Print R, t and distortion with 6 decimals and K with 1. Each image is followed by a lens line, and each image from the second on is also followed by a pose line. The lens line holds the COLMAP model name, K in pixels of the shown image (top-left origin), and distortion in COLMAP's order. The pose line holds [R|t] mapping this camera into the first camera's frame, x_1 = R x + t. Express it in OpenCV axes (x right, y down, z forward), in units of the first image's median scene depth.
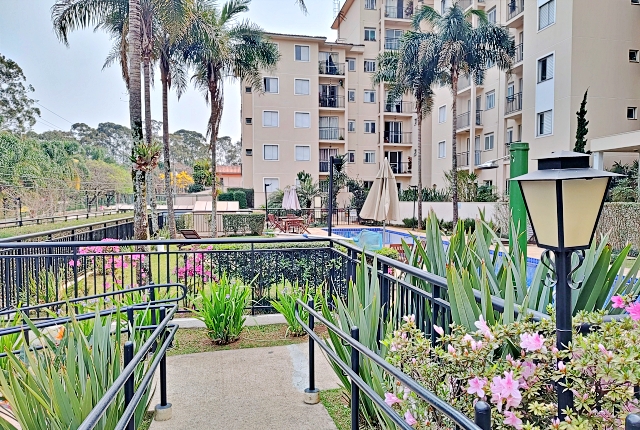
lens RADIAL K [[436.2, 0, 323.4], [0, 436.2, 217.9], [0, 0, 1]] dist [0.042687, -0.049112]
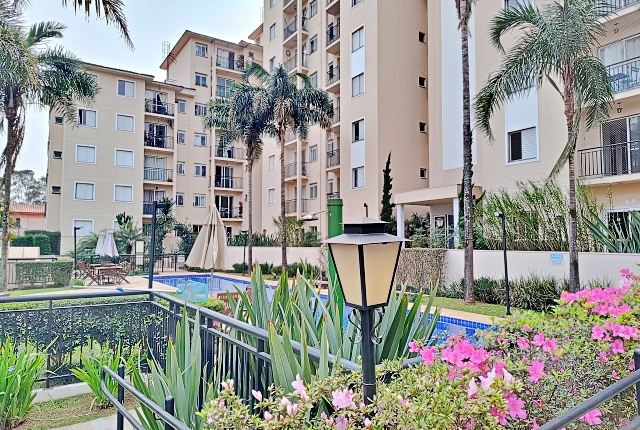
lens RADIAL K [[437.1, 0, 320.0], [0, 437.1, 215.0], [0, 0, 1]] dist [0.046551, -0.058926]
pose [[0.931375, 0.025077, 0.363196, 0.002569], [0.013946, 0.994435, -0.104424, -0.002951], [-0.363794, 0.102323, 0.925842, 0.001029]]
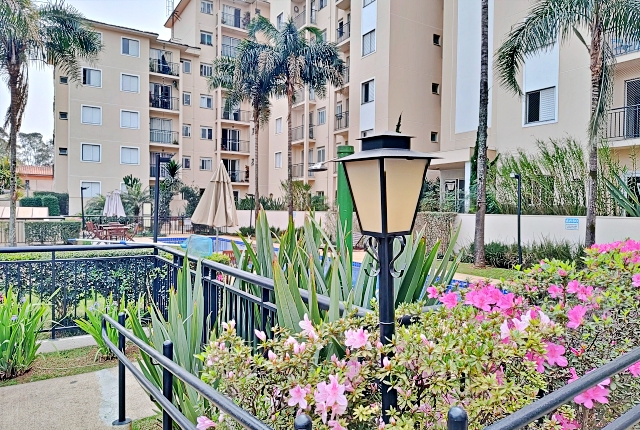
lens RADIAL K [[438.5, 0, 314.3], [0, 438.5, 215.2], [0, 0, 1]] dist [0.059366, -0.076940]
pose [[0.941051, 0.009352, 0.338136, 0.005585], [0.000222, 0.999600, -0.028264, 0.003630], [-0.338266, 0.026673, 0.940673, 0.011370]]
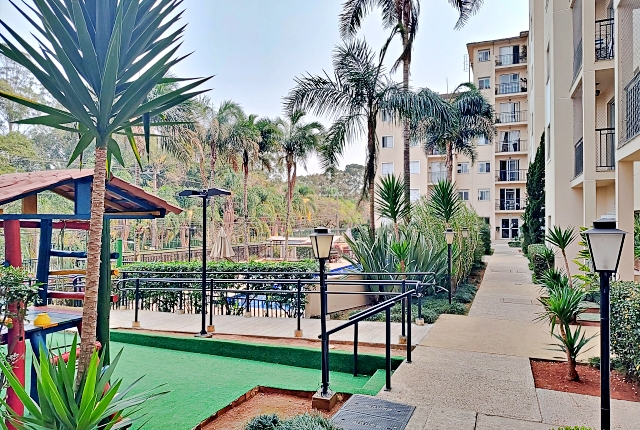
lens RADIAL K [[437.1, 0, 320.0], [0, 437.1, 215.0], [0, 0, 1]] dist [0.046551, -0.058926]
pose [[0.821151, -0.008430, -0.570649, 0.785138], [-0.028341, 0.998055, -0.055526, -0.039686], [0.570007, 0.061768, 0.819315, -0.213714]]
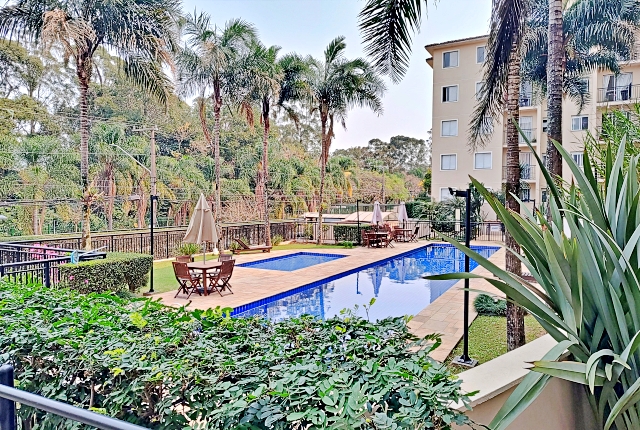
lens RADIAL K [[437.1, 0, 320.0], [0, 437.1, 215.0], [0, 0, 1]] dist [0.046551, -0.058926]
pose [[0.762687, 0.023648, -0.646336, 0.551174], [-0.032393, 0.999474, -0.001655, -0.035557], [0.645956, 0.022199, 0.763051, 0.111957]]
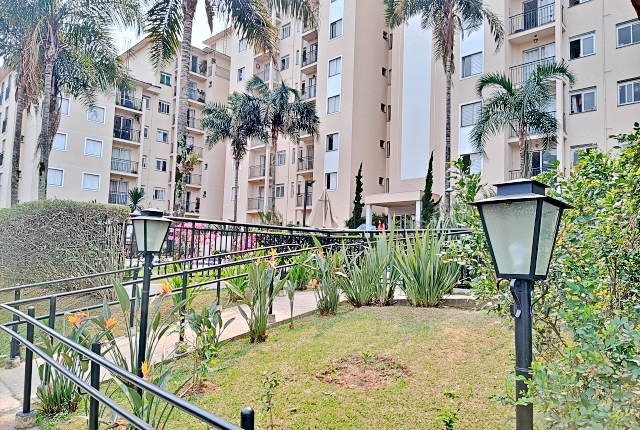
lens RADIAL K [[437.1, 0, 320.0], [0, 437.1, 215.0], [0, 0, 1]] dist [0.046551, -0.058926]
pose [[0.829004, 0.078961, 0.553640, -0.294662], [-0.012937, 0.992425, -0.122169, 0.060159], [-0.559093, 0.094116, 0.823746, -0.094331]]
